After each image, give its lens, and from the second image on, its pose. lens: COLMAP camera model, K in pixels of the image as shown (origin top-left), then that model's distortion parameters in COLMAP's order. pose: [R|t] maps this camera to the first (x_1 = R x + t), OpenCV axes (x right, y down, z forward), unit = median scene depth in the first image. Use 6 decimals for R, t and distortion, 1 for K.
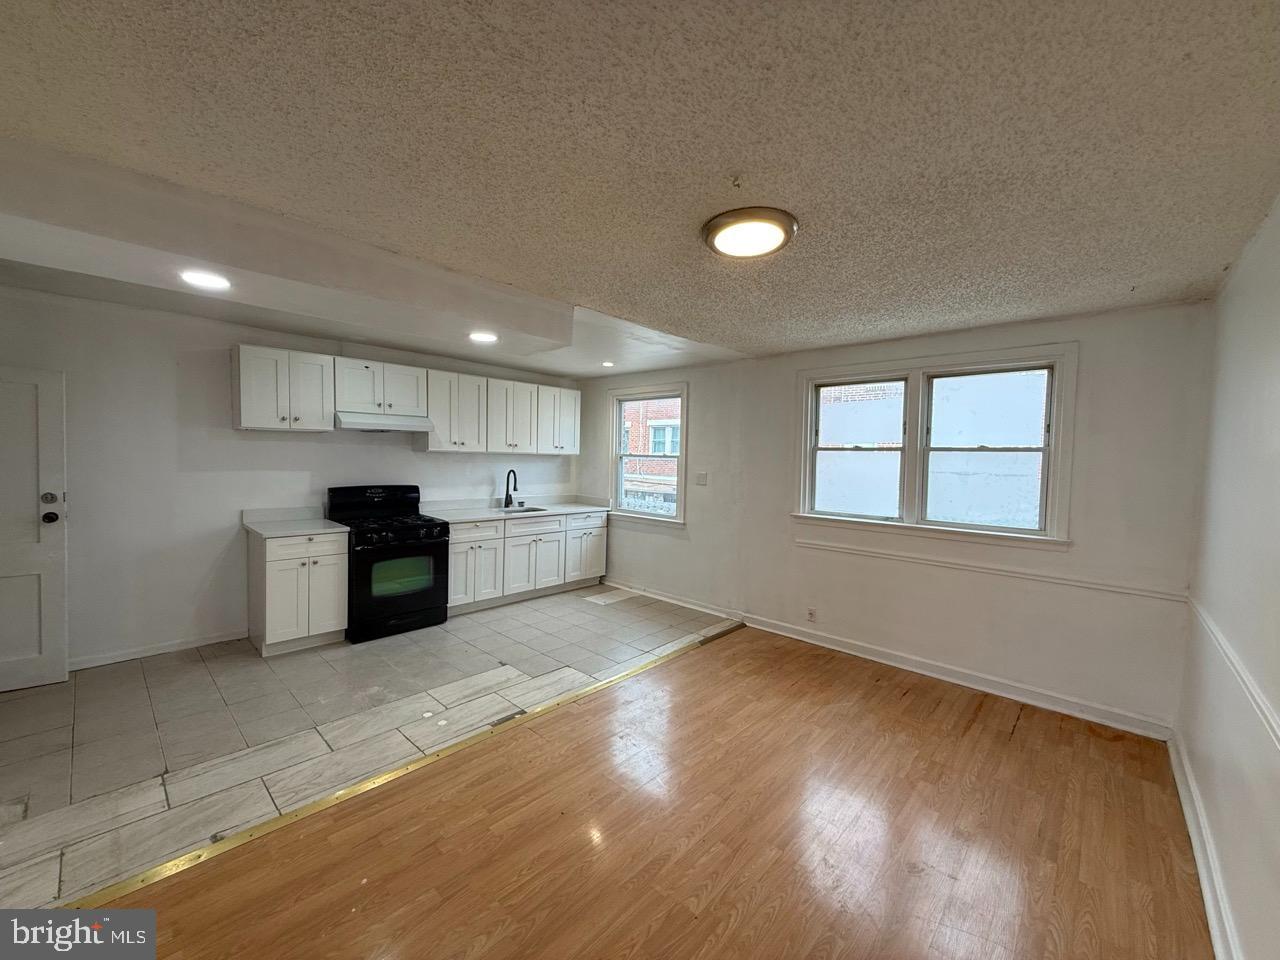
lens RADIAL K [[506.5, 0, 639.0], [0, 506.5, 475.7], [0, 0, 1]] dist [-0.002442, 0.000362]
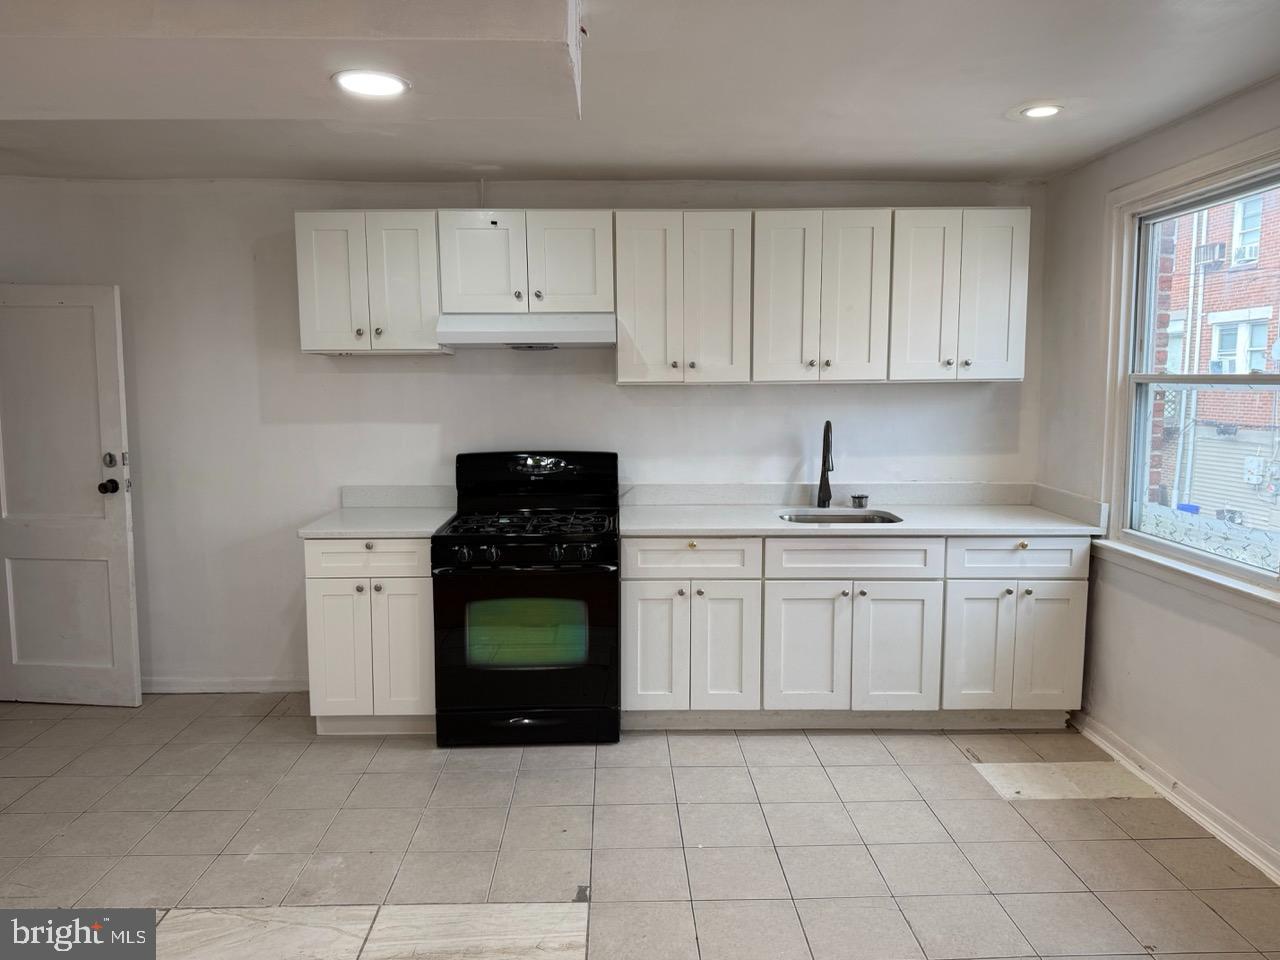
lens RADIAL K [[900.5, 0, 639.5], [0, 900.5, 473.5], [0, 0, 1]] dist [0.038471, -0.031111]
pose [[0.700463, 0.046028, -0.712203, 0.228893], [-0.007074, 0.998317, 0.057562, -0.012589], [0.713654, -0.035282, 0.699610, 0.436429]]
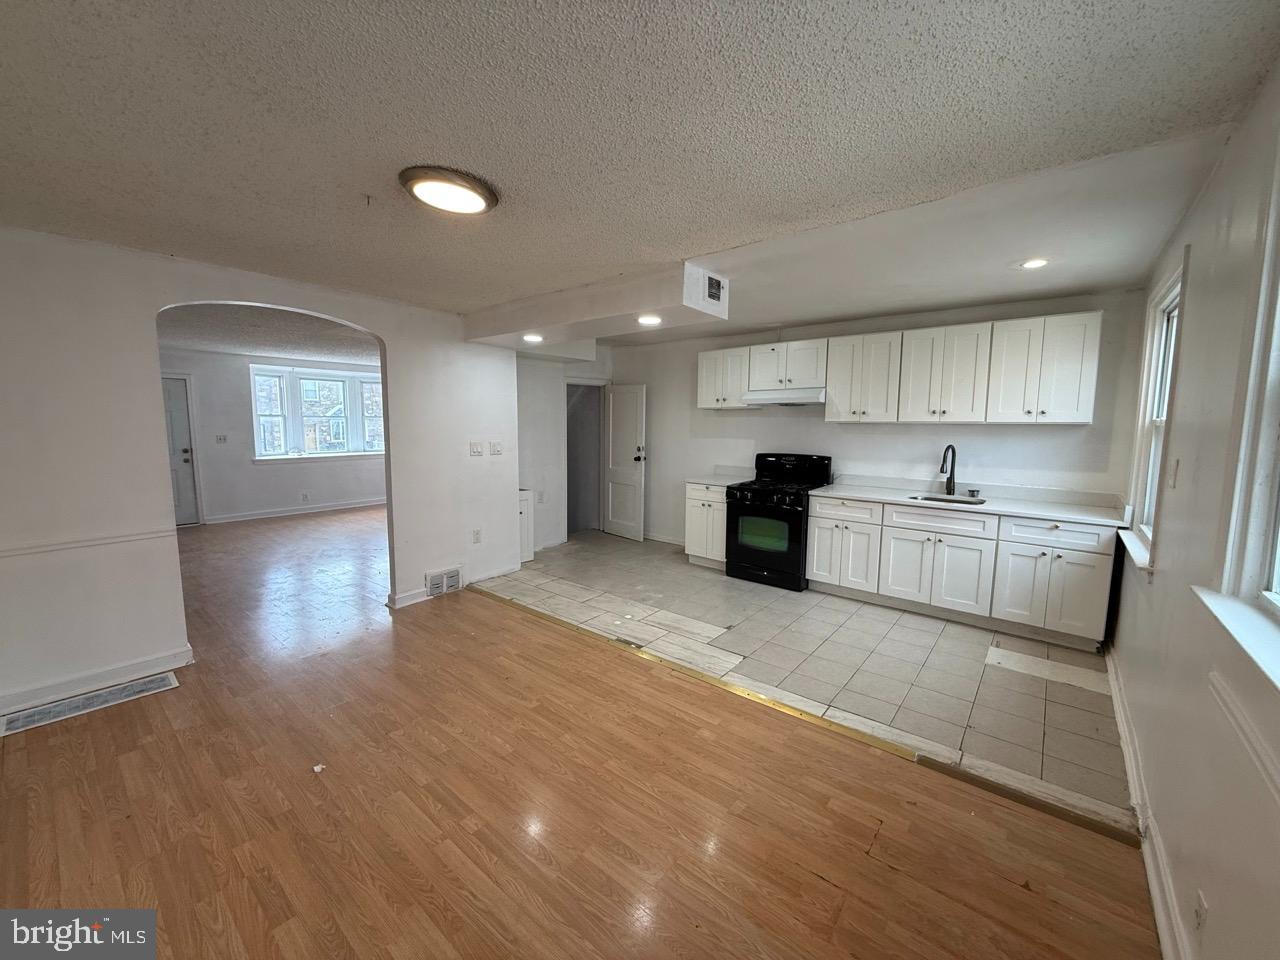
lens RADIAL K [[506.5, 0, 639.3], [0, 506.5, 478.8], [0, 0, 1]] dist [-0.002442, 0.000362]
pose [[0.063206, 0.088458, -0.994073, 0.592024], [-0.044625, 0.995318, 0.085731, -0.007125], [0.997002, 0.038941, 0.066858, 0.612152]]
